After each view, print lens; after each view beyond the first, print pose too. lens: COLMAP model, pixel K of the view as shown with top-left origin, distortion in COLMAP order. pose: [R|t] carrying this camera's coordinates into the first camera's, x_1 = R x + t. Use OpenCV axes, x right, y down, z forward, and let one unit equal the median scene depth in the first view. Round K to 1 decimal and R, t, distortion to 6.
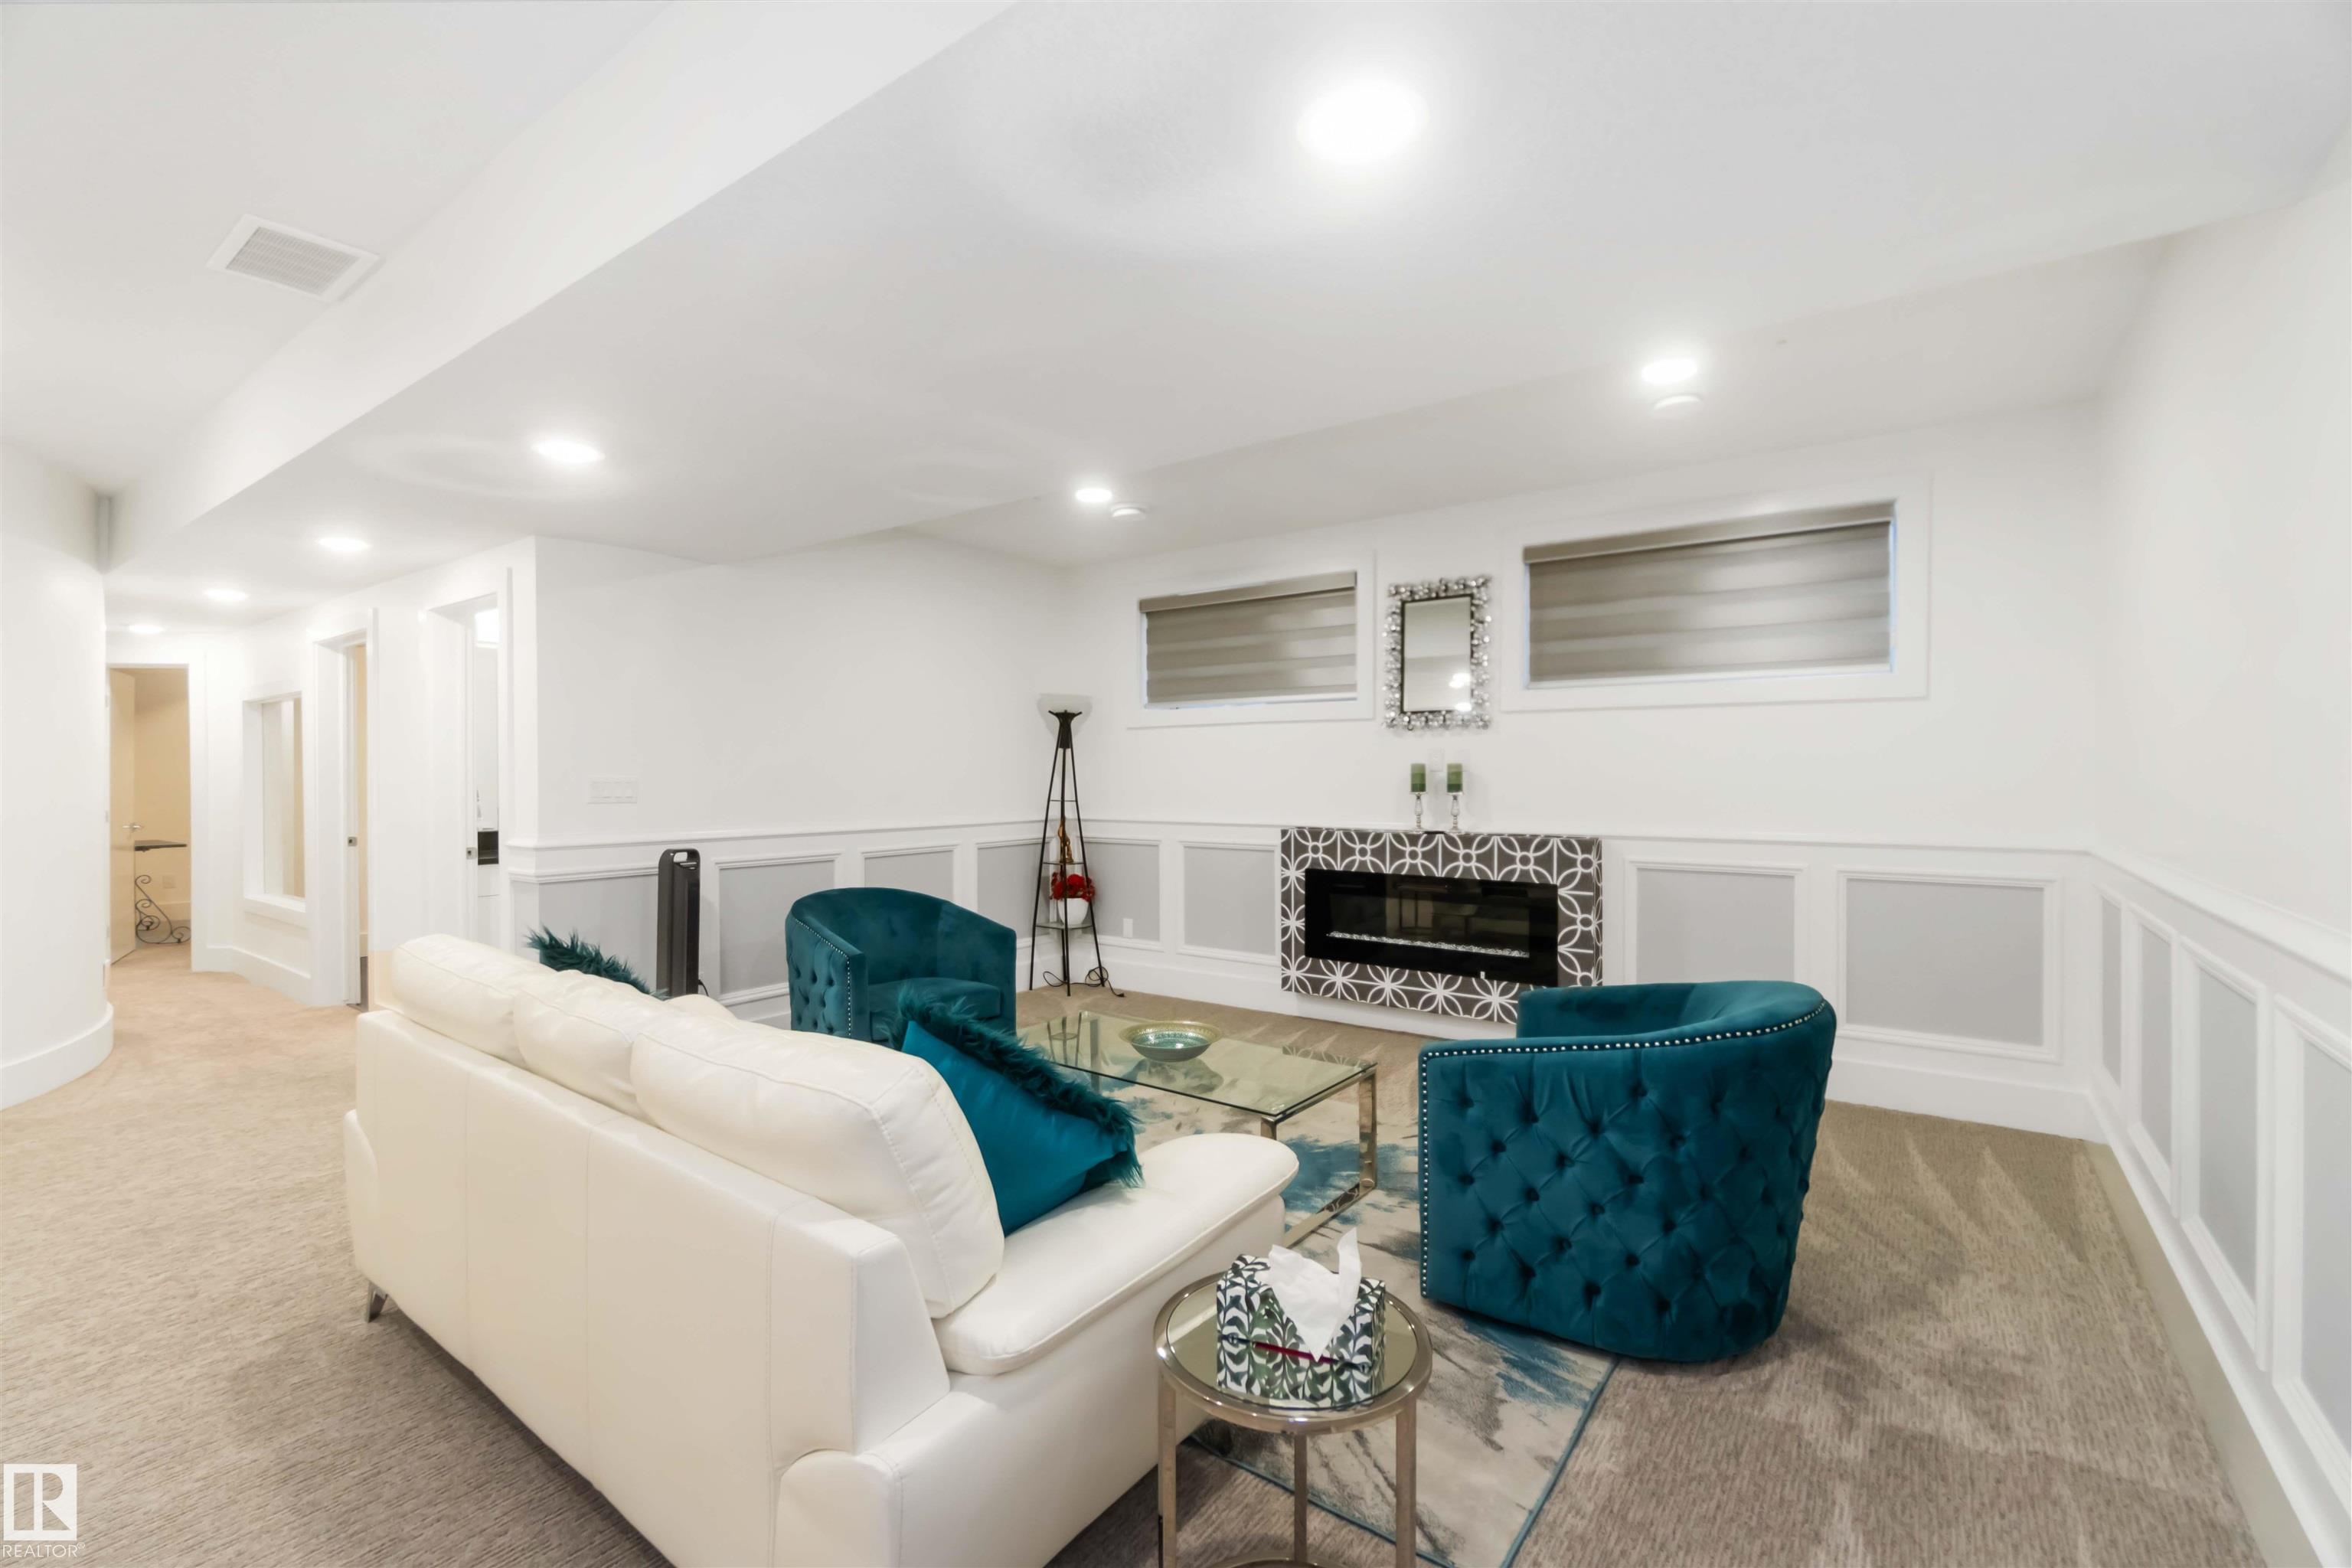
lens RADIAL K [[984.0, 0, 1174.0], [0, 984.0, 767.6], [0, 0, 1]] dist [-0.001786, -0.000143]
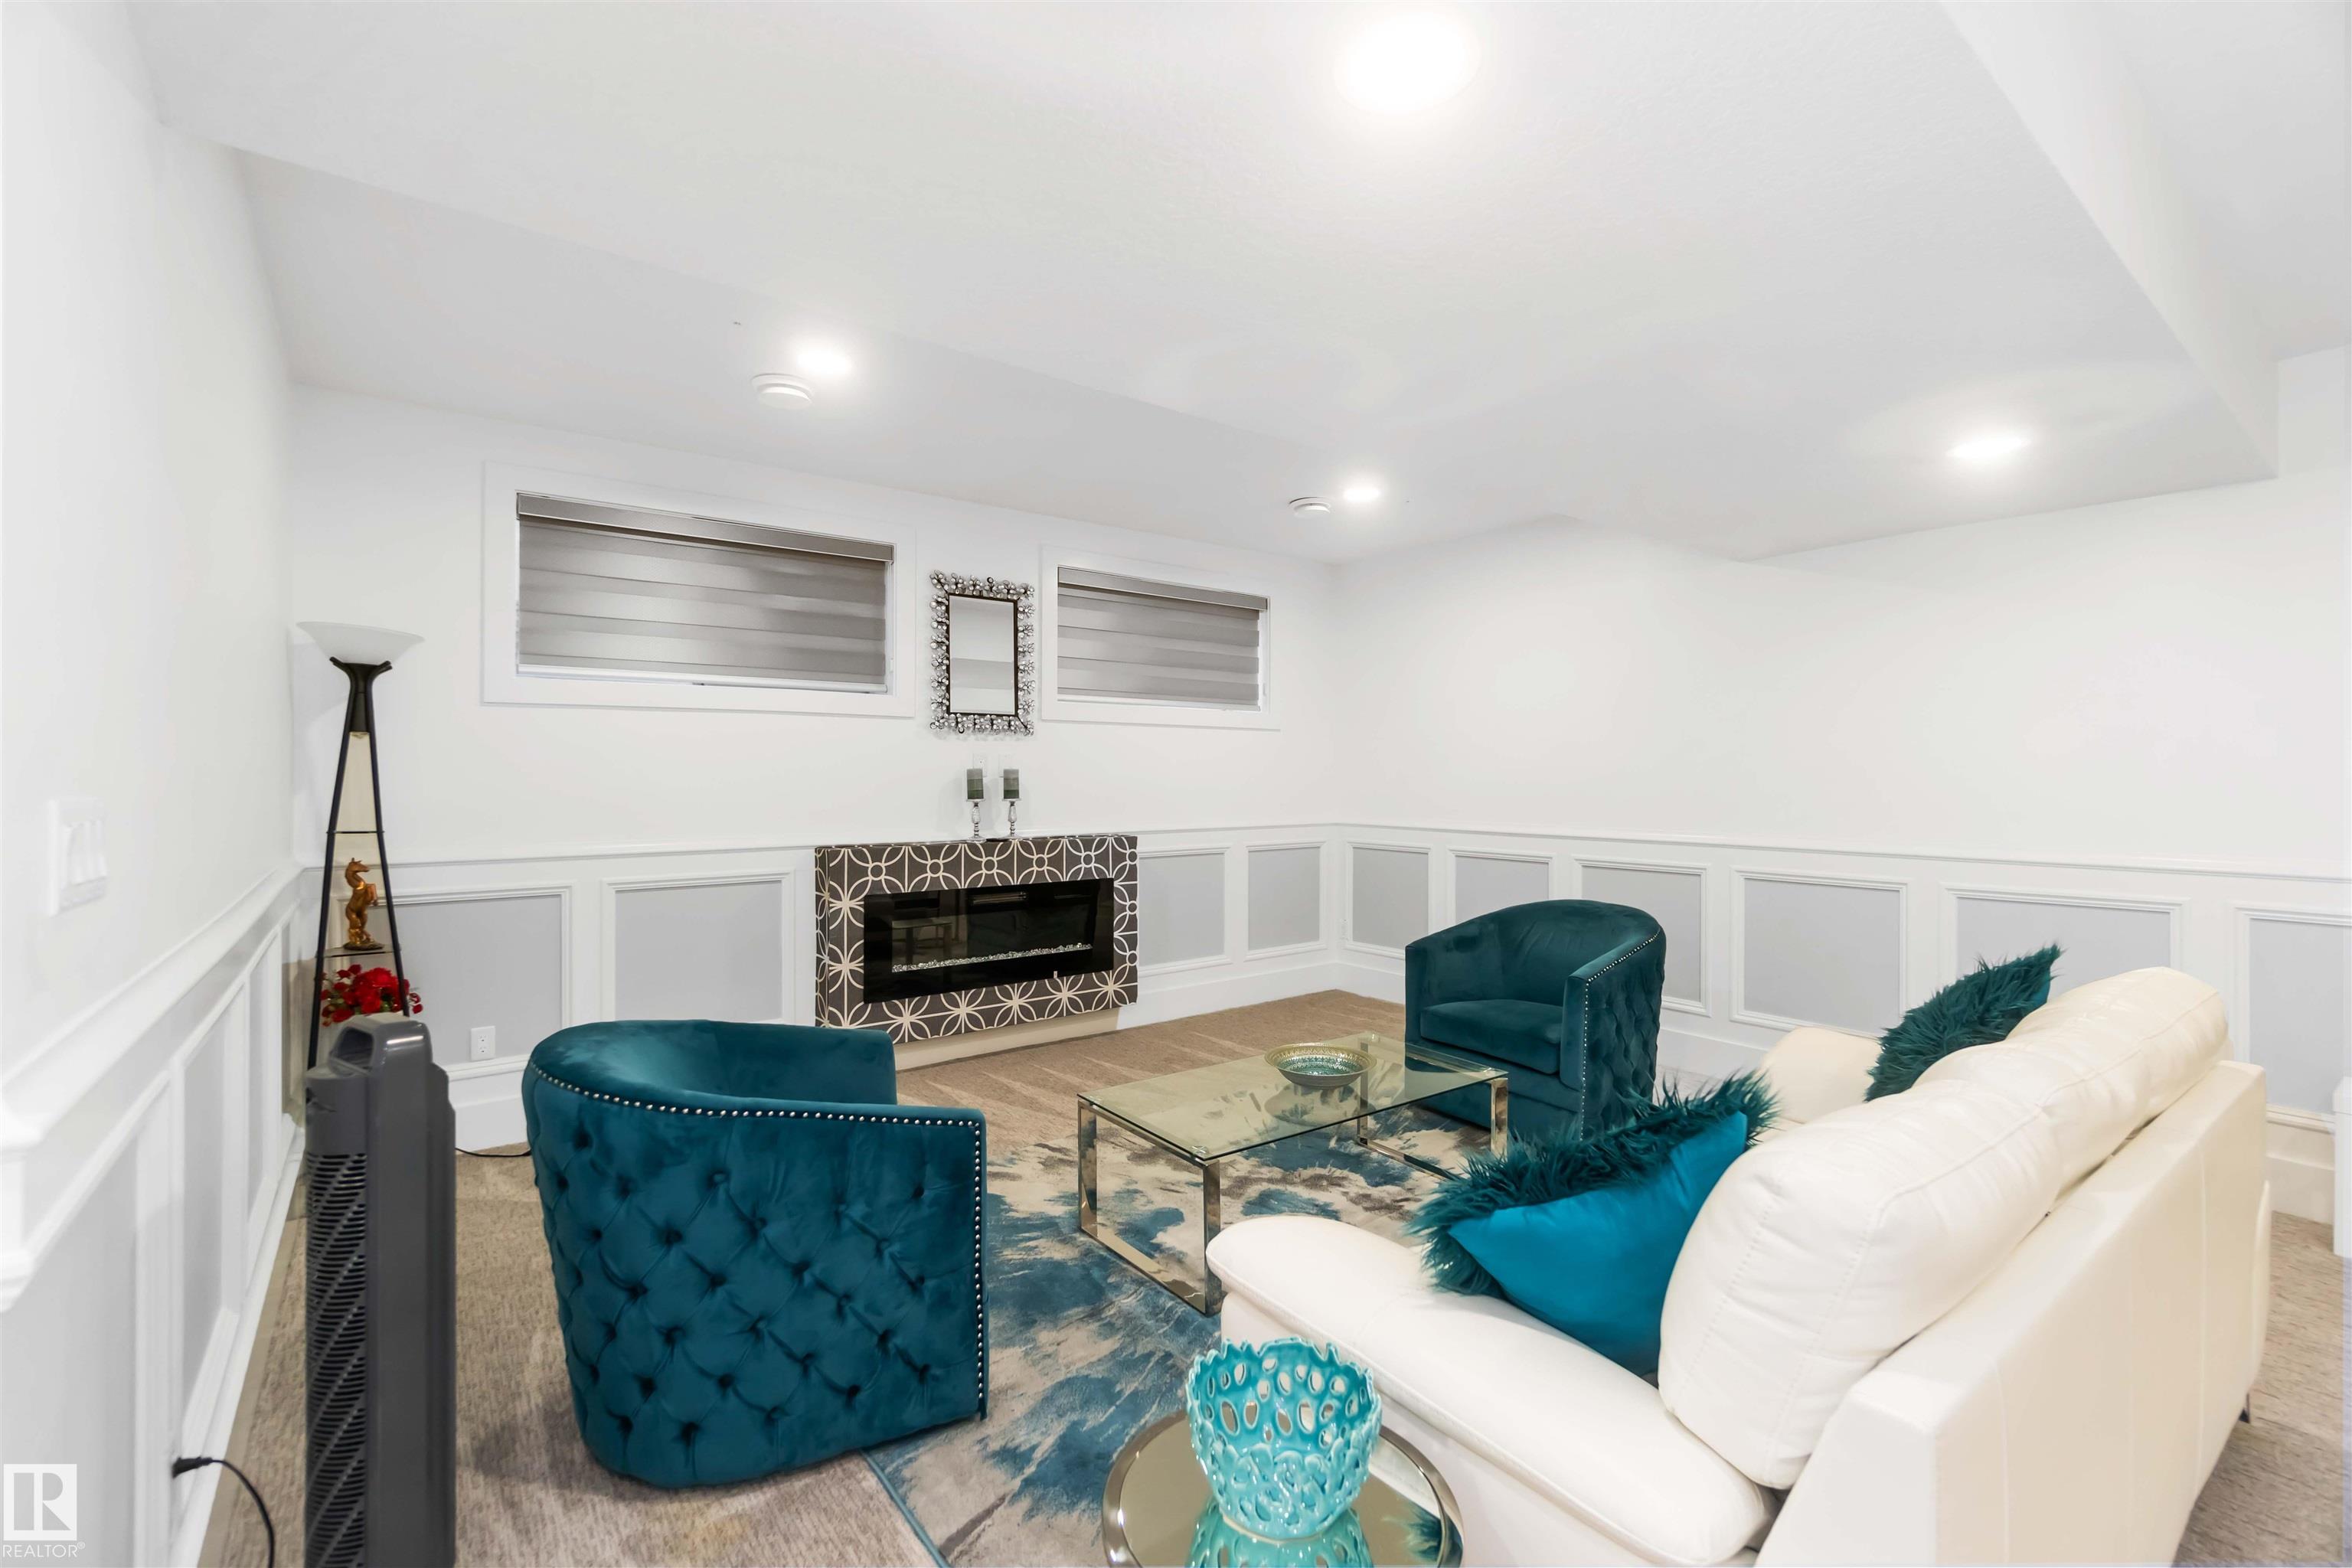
lens RADIAL K [[1060.7, 0, 1235.3], [0, 1060.7, 775.2], [0, 0, 1]] dist [0.001499, 0.000114]
pose [[0.251983, 0.003909, 0.967724, -0.683497], [-0.002890, 0.999990, -0.003287, 0.004798], [-0.967727, -0.001968, 0.251992, 0.511926]]
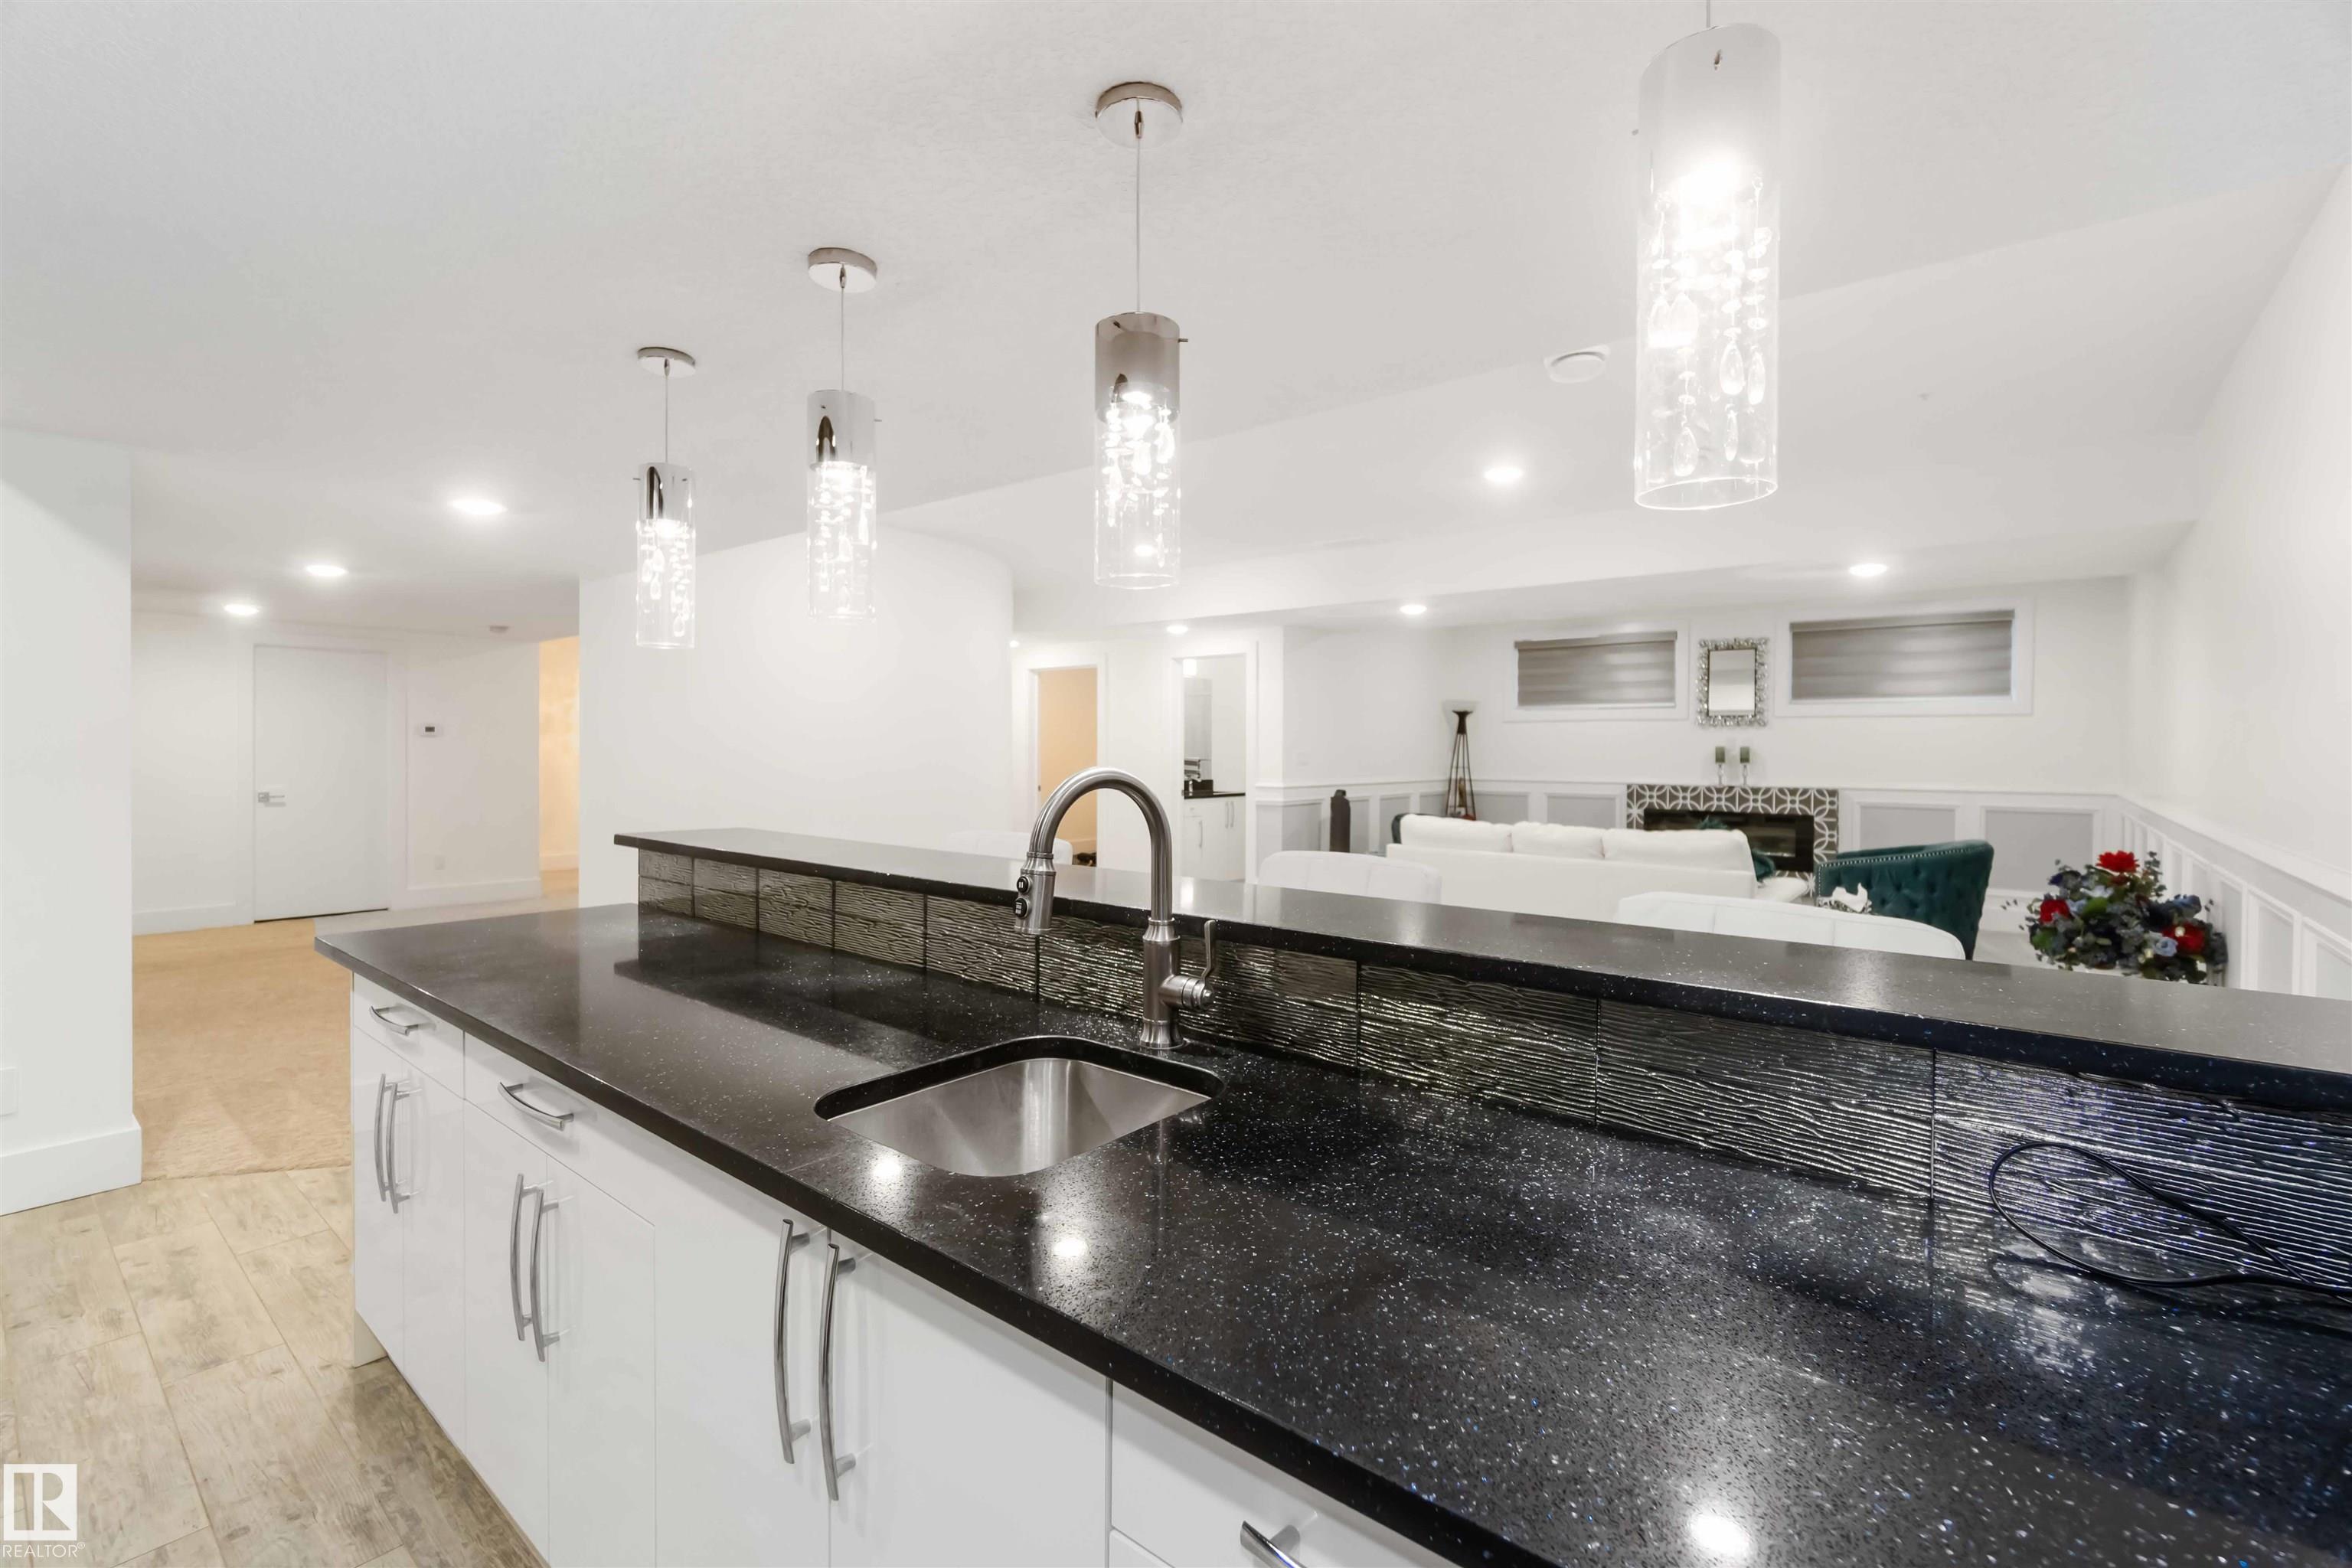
lens RADIAL K [[1009.8, 0, 1172.0], [0, 1009.8, 756.6], [0, 0, 1]] dist [-0.003471, -0.000069]
pose [[0.998980, 0.011183, -0.043746, -0.635682], [-0.010767, 0.999895, 0.009732, 0.006924], [0.043850, -0.009251, 0.998995, -0.803436]]
